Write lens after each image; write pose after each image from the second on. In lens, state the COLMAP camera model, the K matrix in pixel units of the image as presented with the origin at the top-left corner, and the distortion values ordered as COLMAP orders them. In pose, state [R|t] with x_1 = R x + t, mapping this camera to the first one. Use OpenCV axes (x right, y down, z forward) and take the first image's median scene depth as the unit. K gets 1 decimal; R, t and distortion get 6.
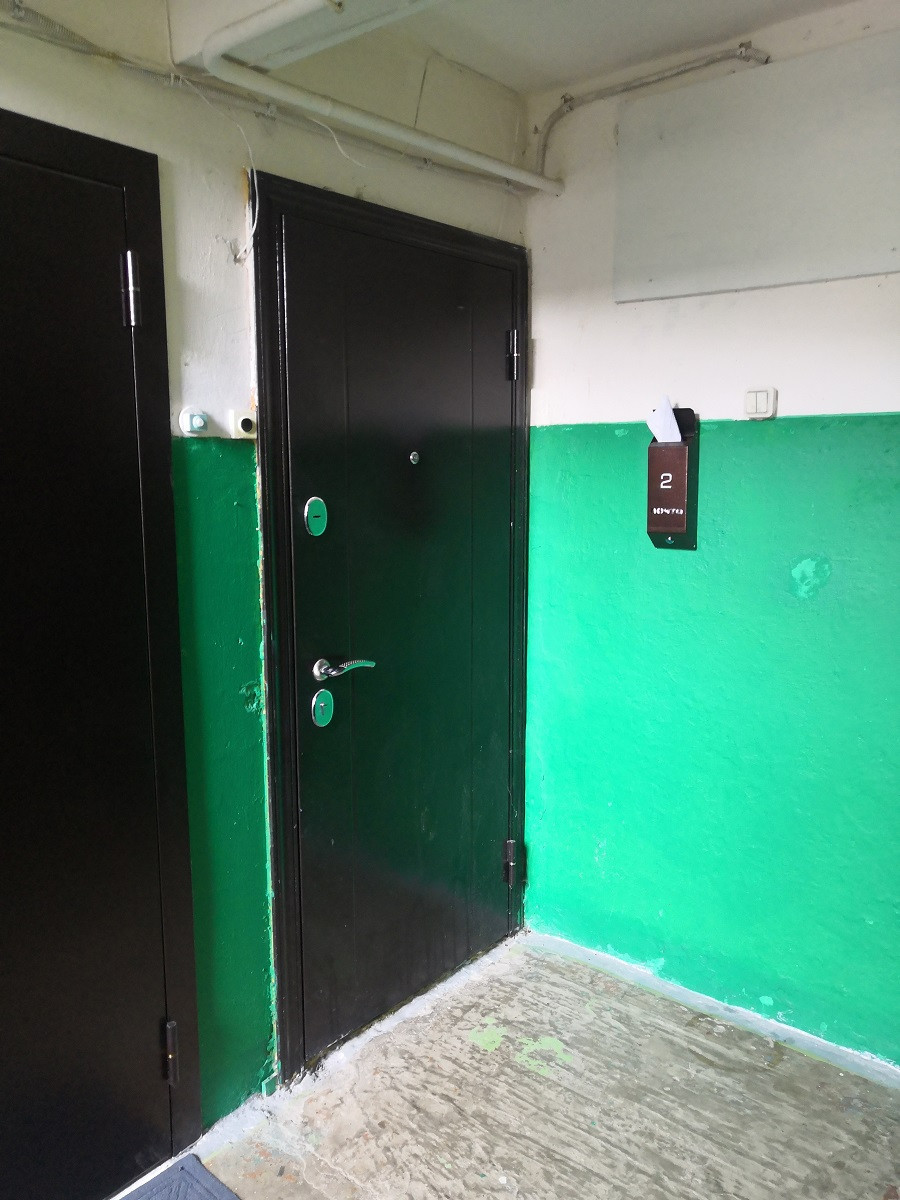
lens RADIAL K [[920.1, 0, 444.4], [0, 920.1, 594.9], [0, 0, 1]] dist [-0.015861, 0.040619]
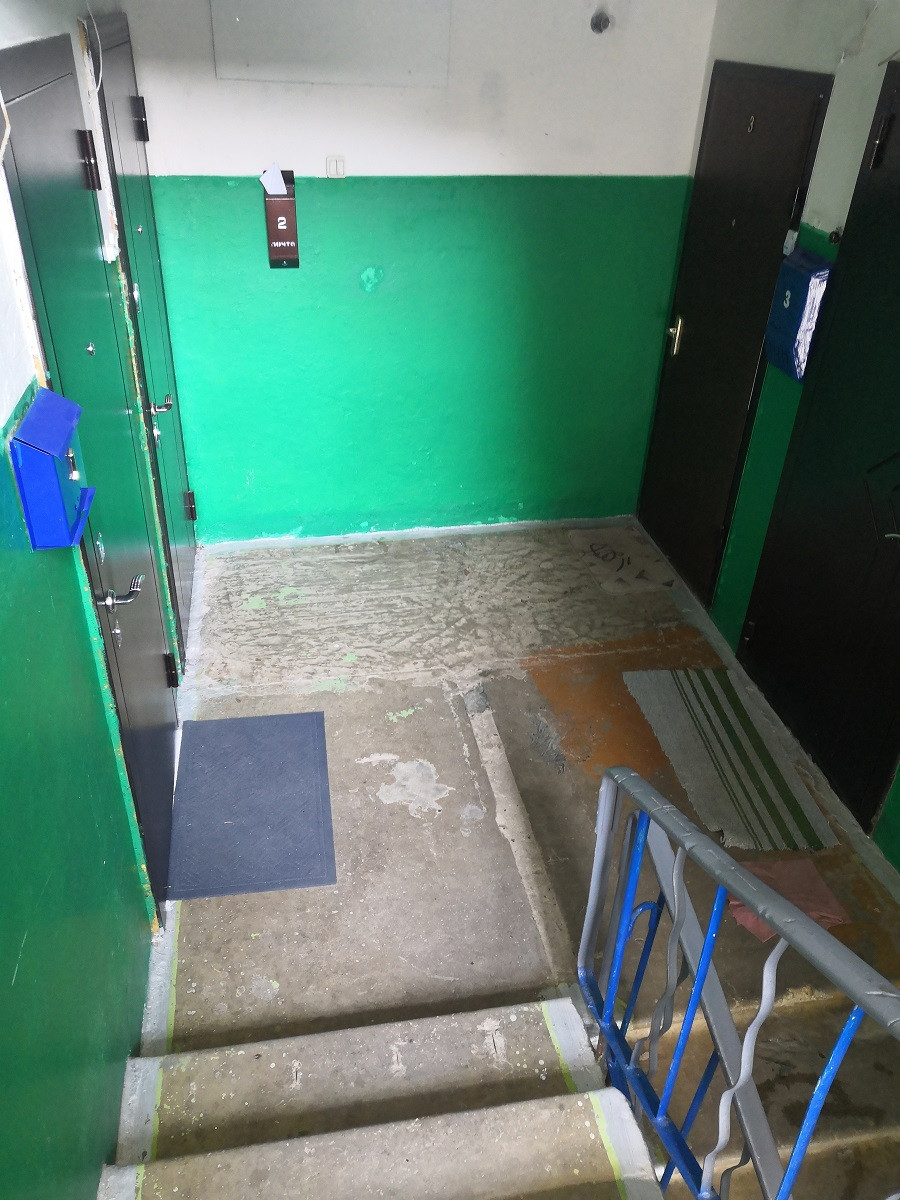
lens RADIAL K [[920.1, 0, 452.0], [0, 920.1, 601.7], [0, 0, 1]] dist [-0.015861, 0.040619]
pose [[0.625279, -0.403215, 0.668165, -0.841655], [0.077175, 0.883933, 0.461202, -0.251760], [-0.776576, -0.236814, 0.583823, -0.228154]]
